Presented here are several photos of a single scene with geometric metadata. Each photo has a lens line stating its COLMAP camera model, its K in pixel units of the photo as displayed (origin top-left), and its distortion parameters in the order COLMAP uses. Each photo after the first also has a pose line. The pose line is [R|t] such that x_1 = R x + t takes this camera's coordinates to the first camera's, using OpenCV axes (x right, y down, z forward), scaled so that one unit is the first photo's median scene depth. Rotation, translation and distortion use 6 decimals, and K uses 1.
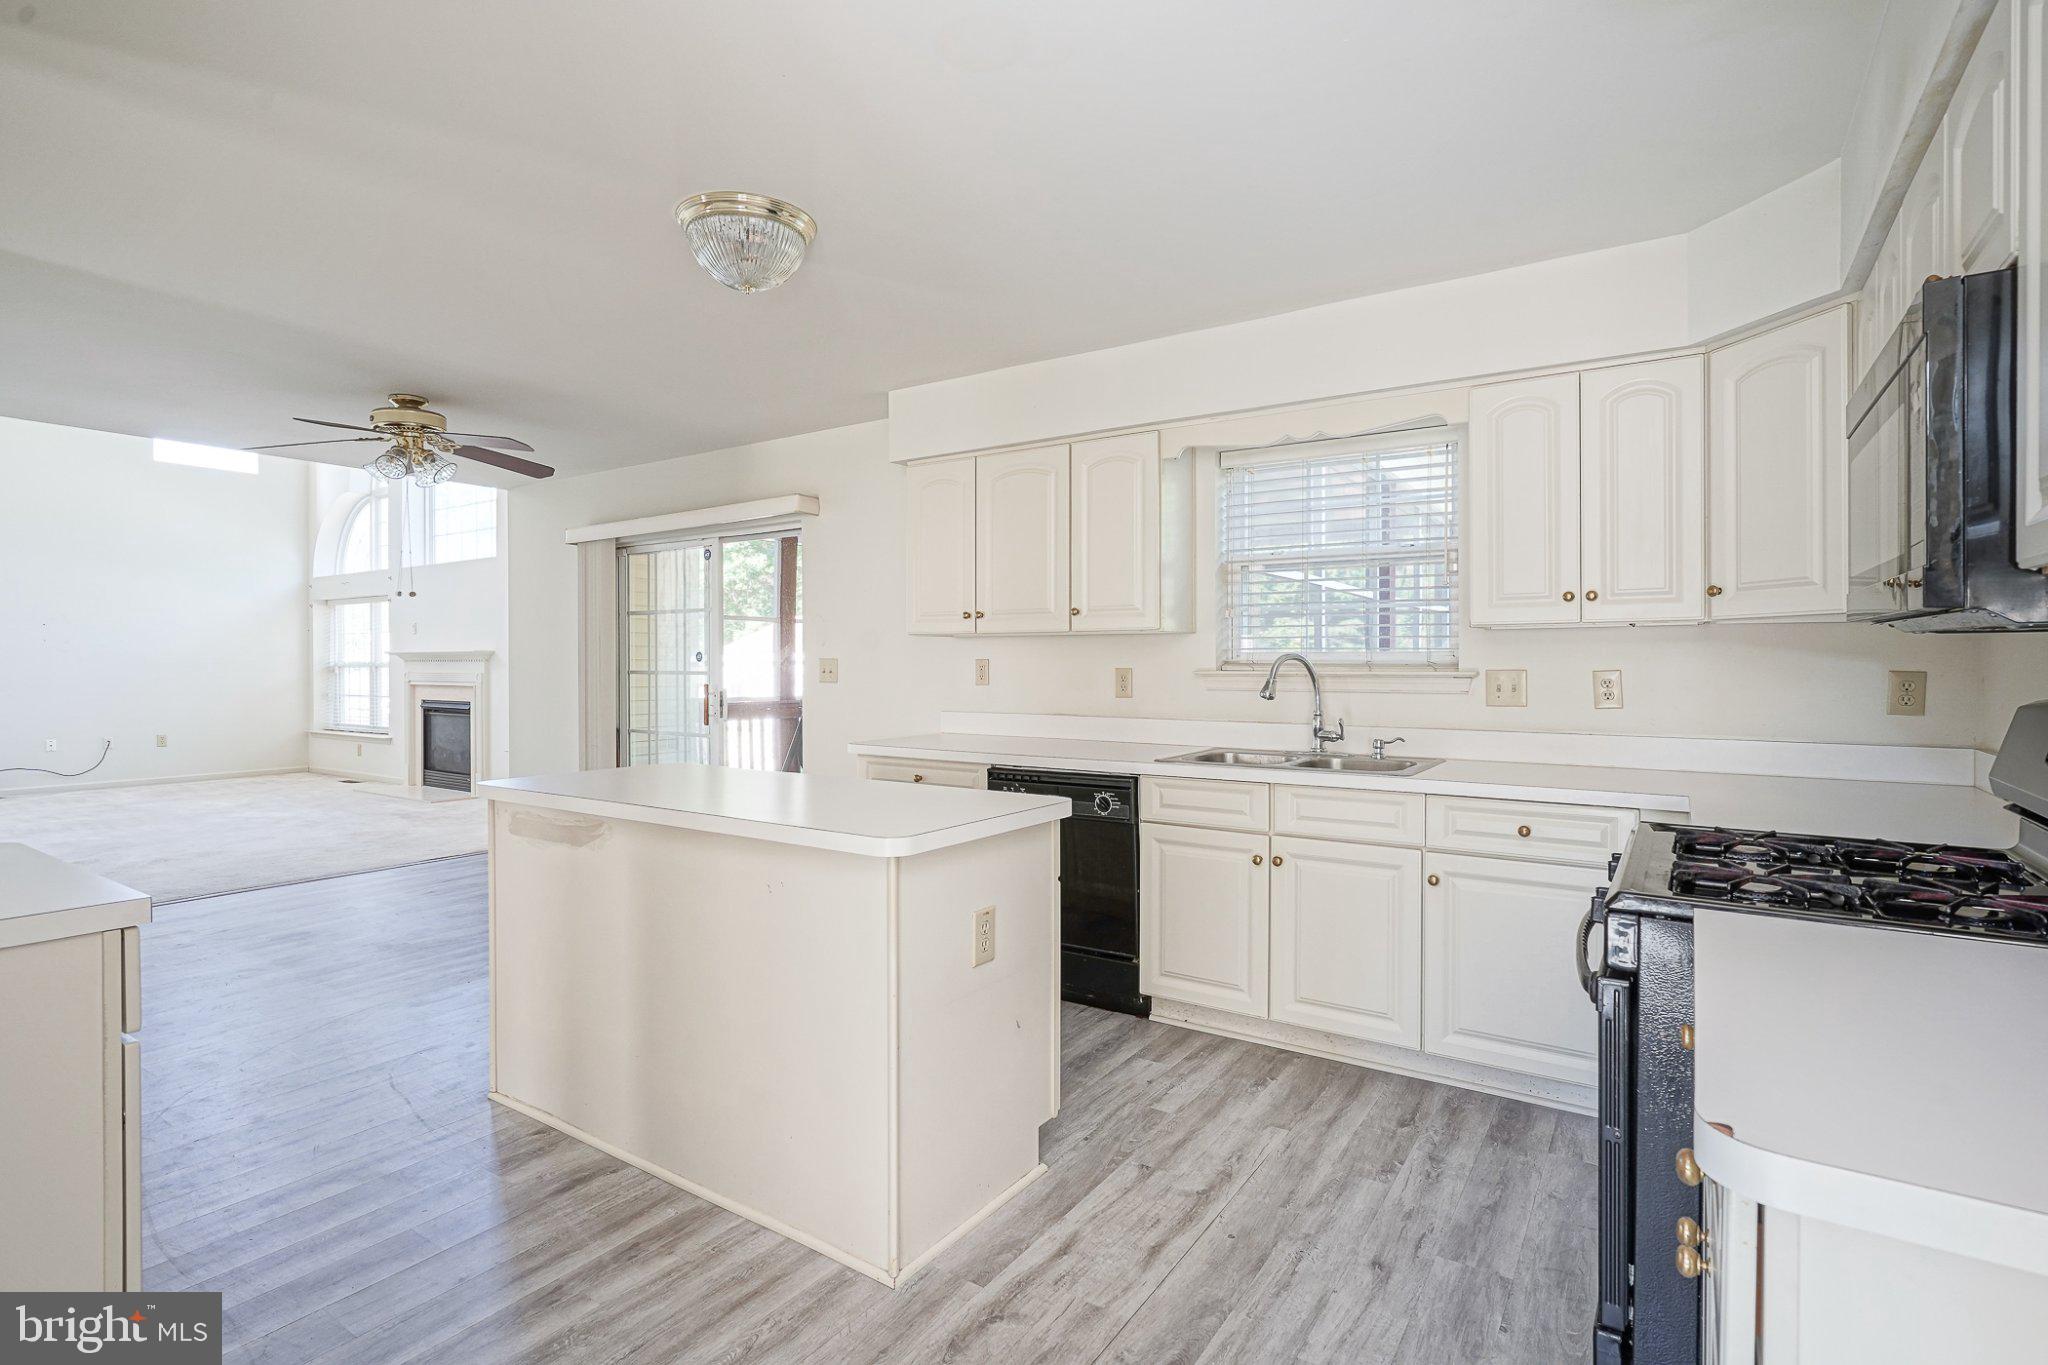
lens RADIAL K [[977.3, 0, 1023.0], [0, 977.3, 672.9], [0, 0, 1]] dist [-0.002354, -0.000515]
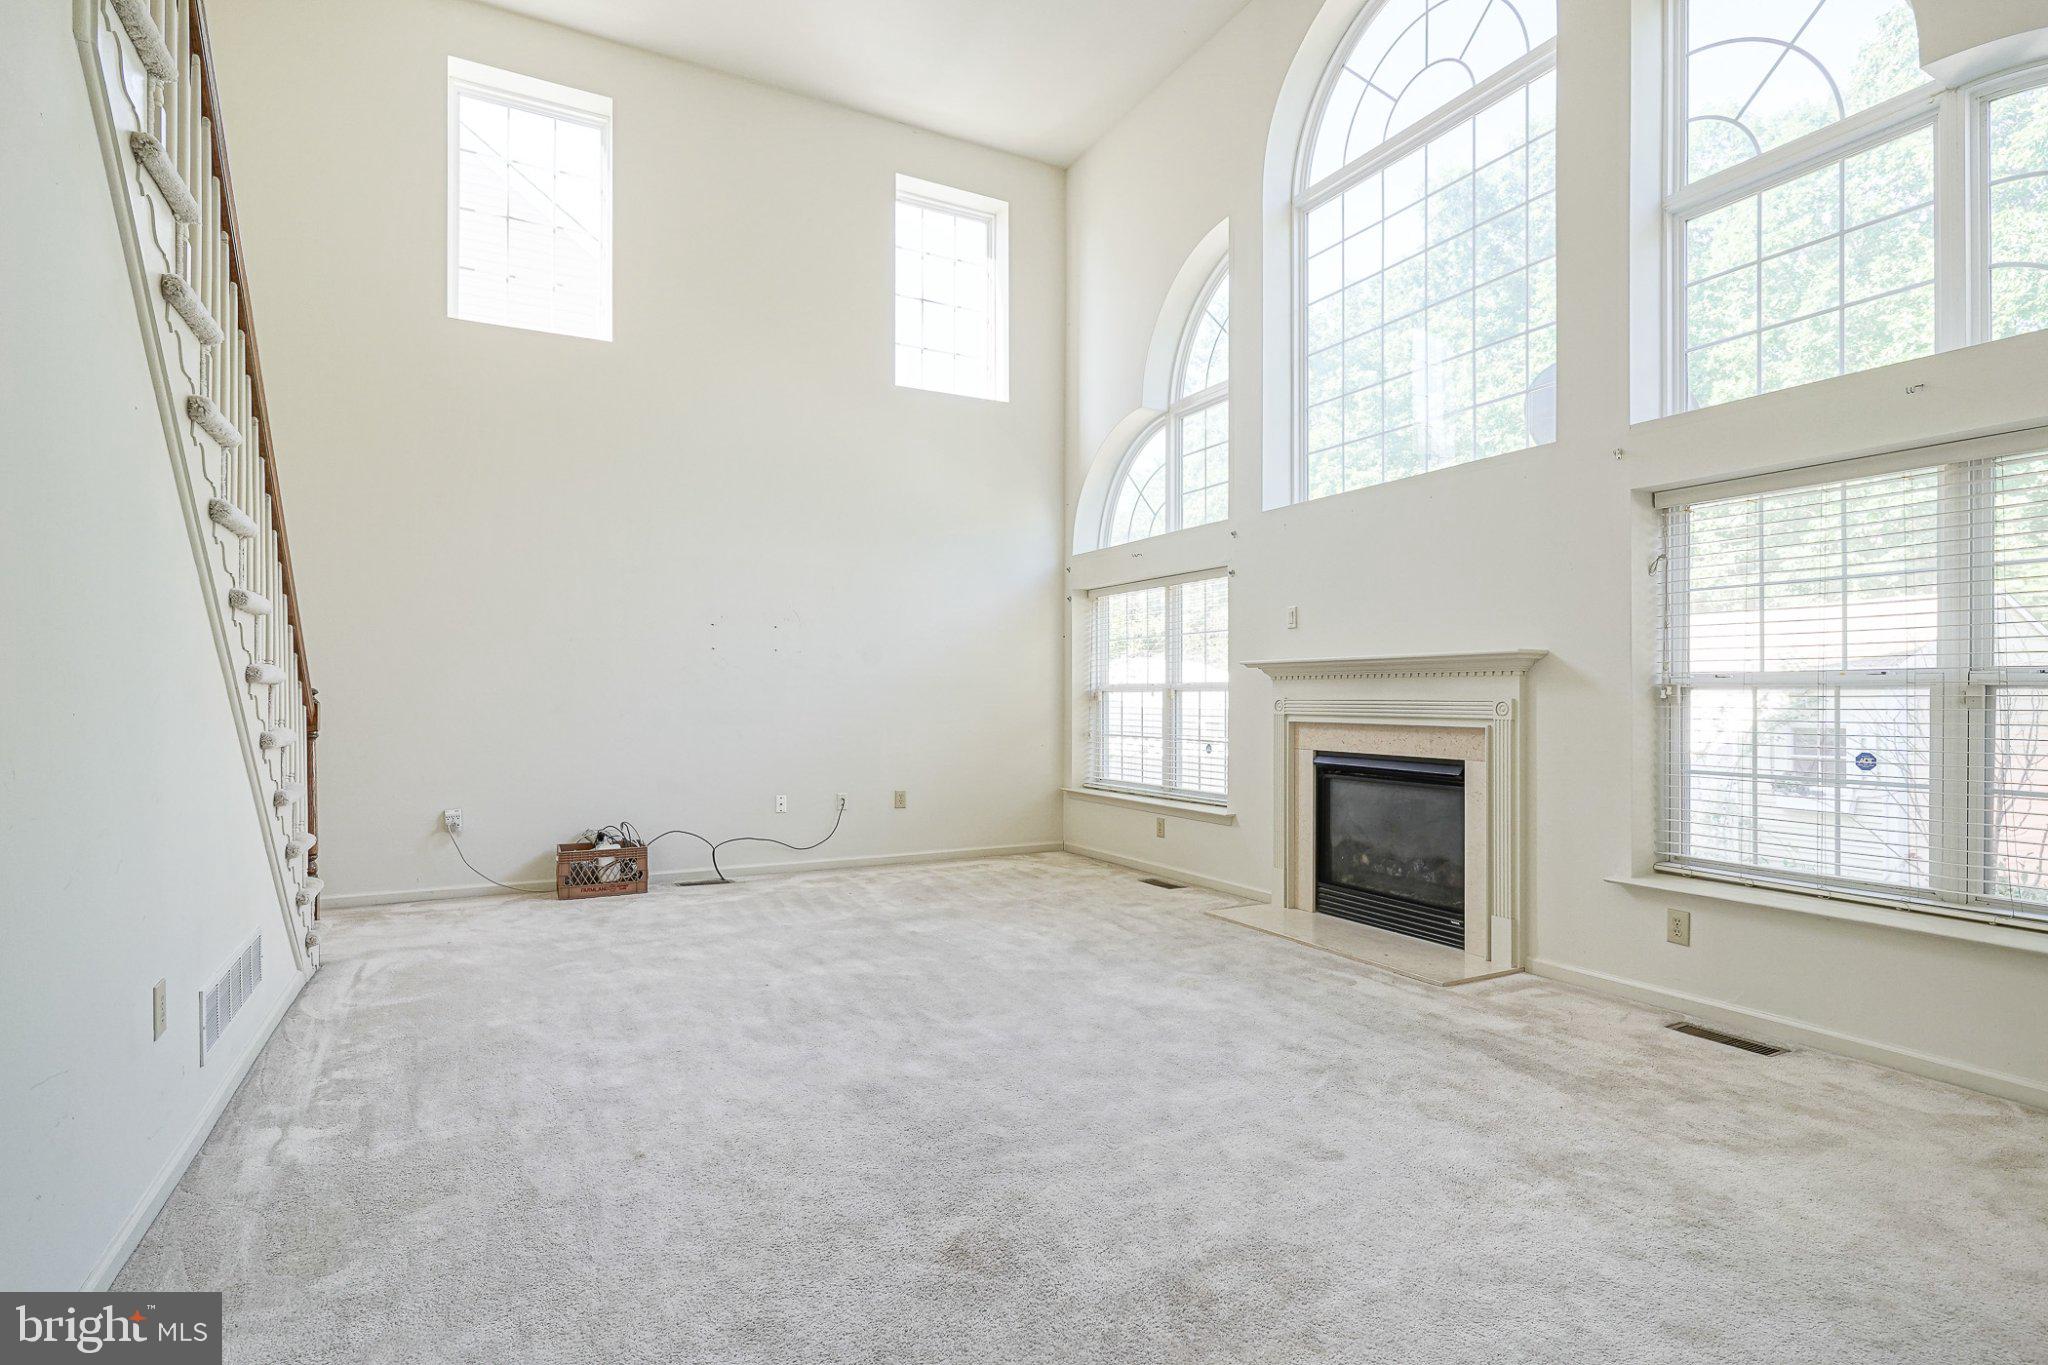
lens RADIAL K [[1034.3, 0, 1024.0], [0, 1034.3, 682.5], [0, 0, 1]] dist [-0.000751, 0.000069]
pose [[0.879178, -0.006371, -0.476450, -0.453236], [-0.003389, 0.999802, -0.019623, 0.001879], [0.476481, 0.018867, 0.878982, 0.397711]]
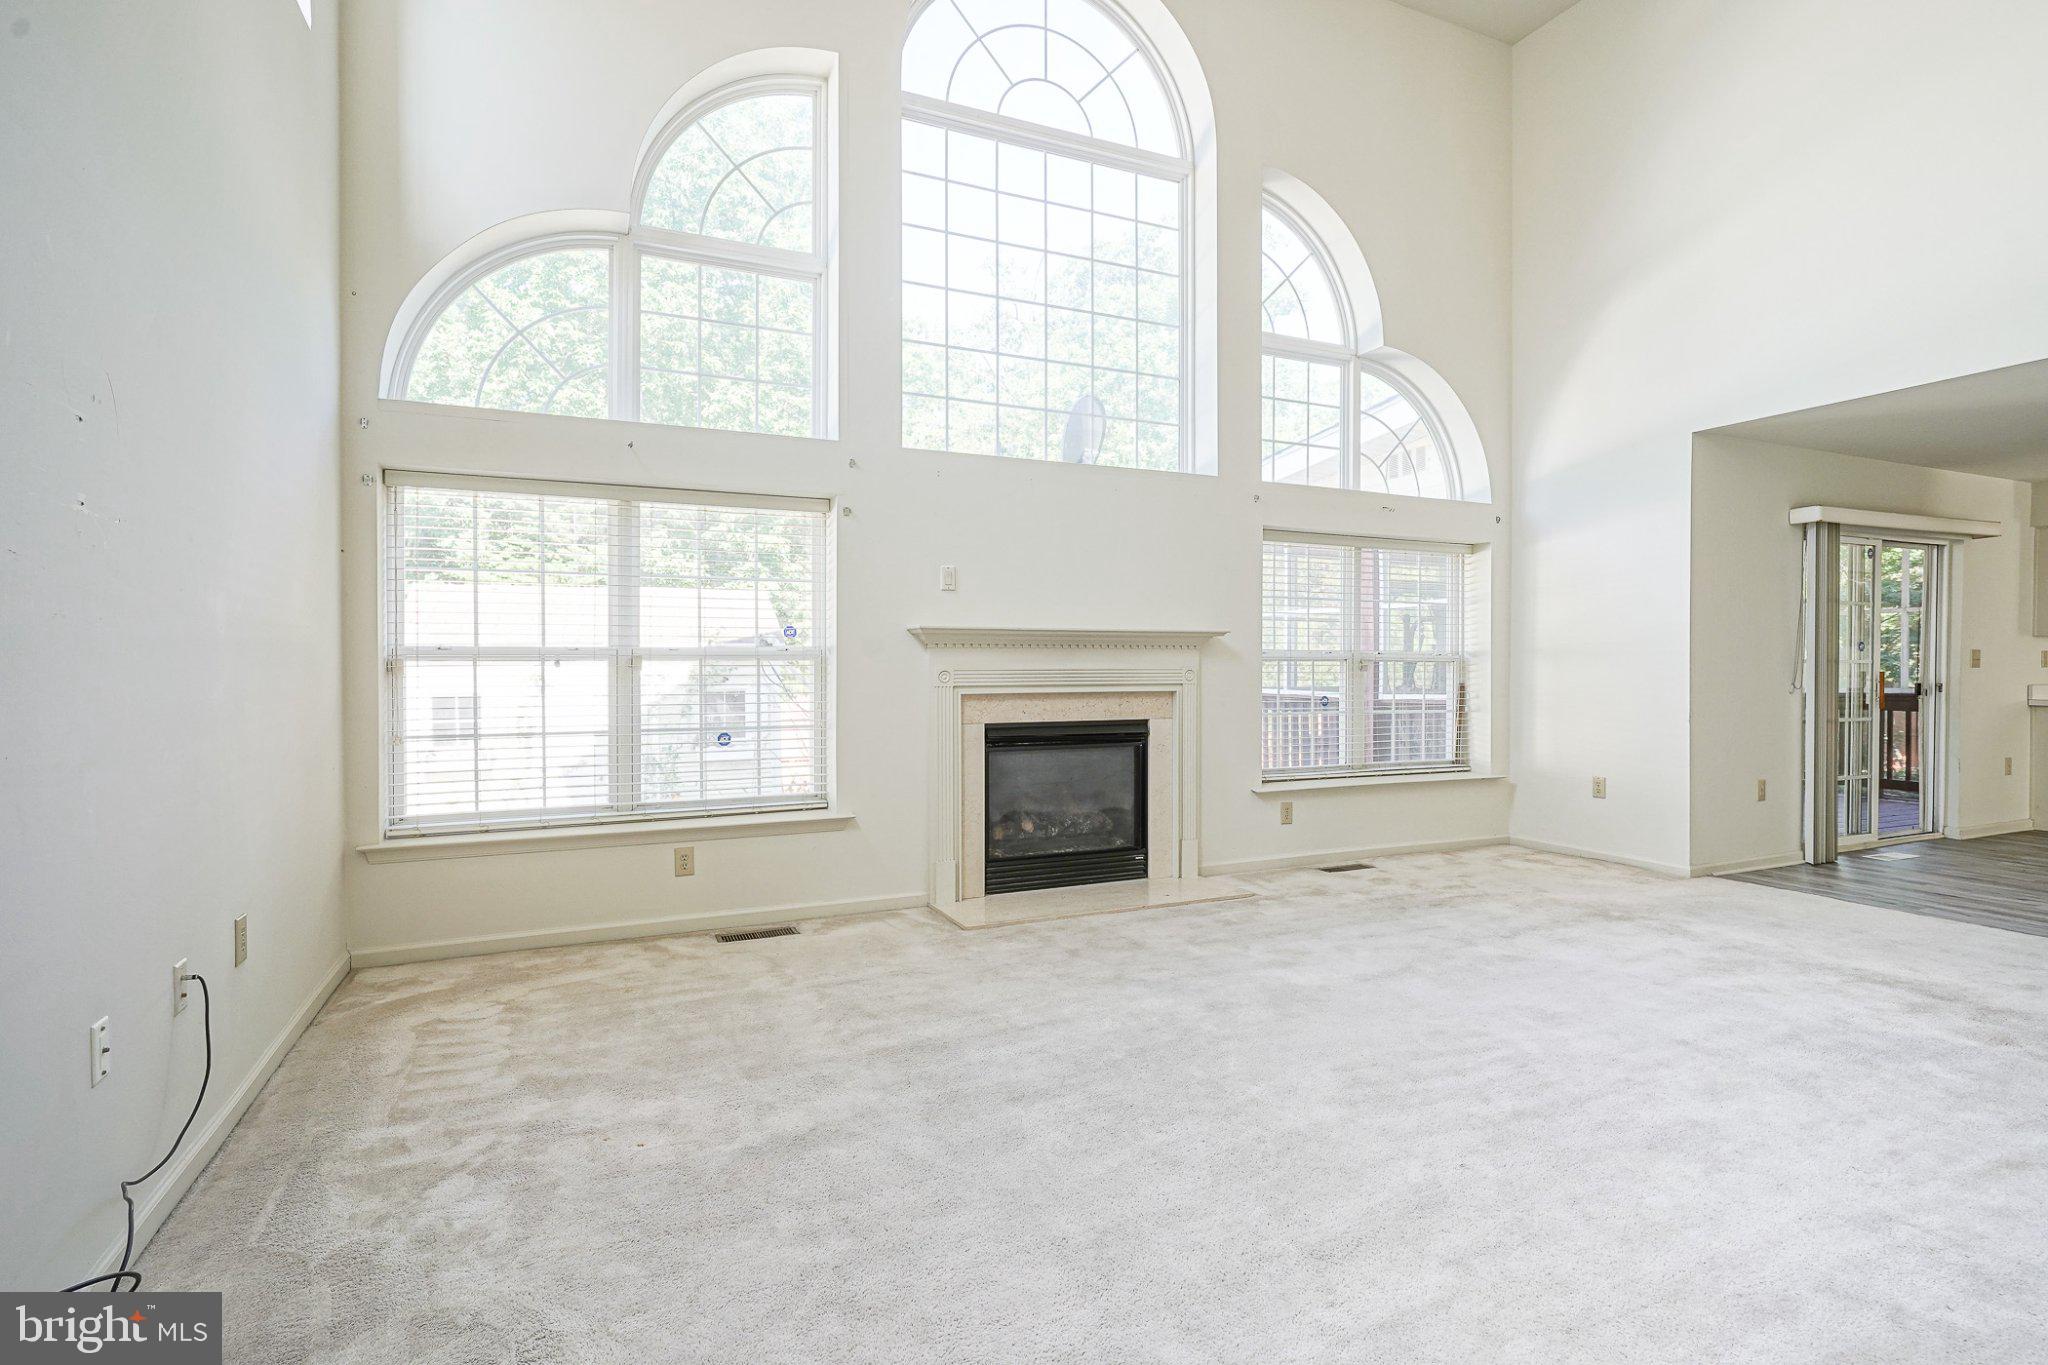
lens RADIAL K [[977.3, 0, 1023.0], [0, 977.3, 672.9], [0, 0, 1]] dist [-0.002354, -0.000515]
pose [[0.528120, -0.006690, 0.849143, -0.958573], [0.009741, 0.999951, 0.001820, 0.000666], [-0.849114, 0.007311, 0.528159, 0.669011]]
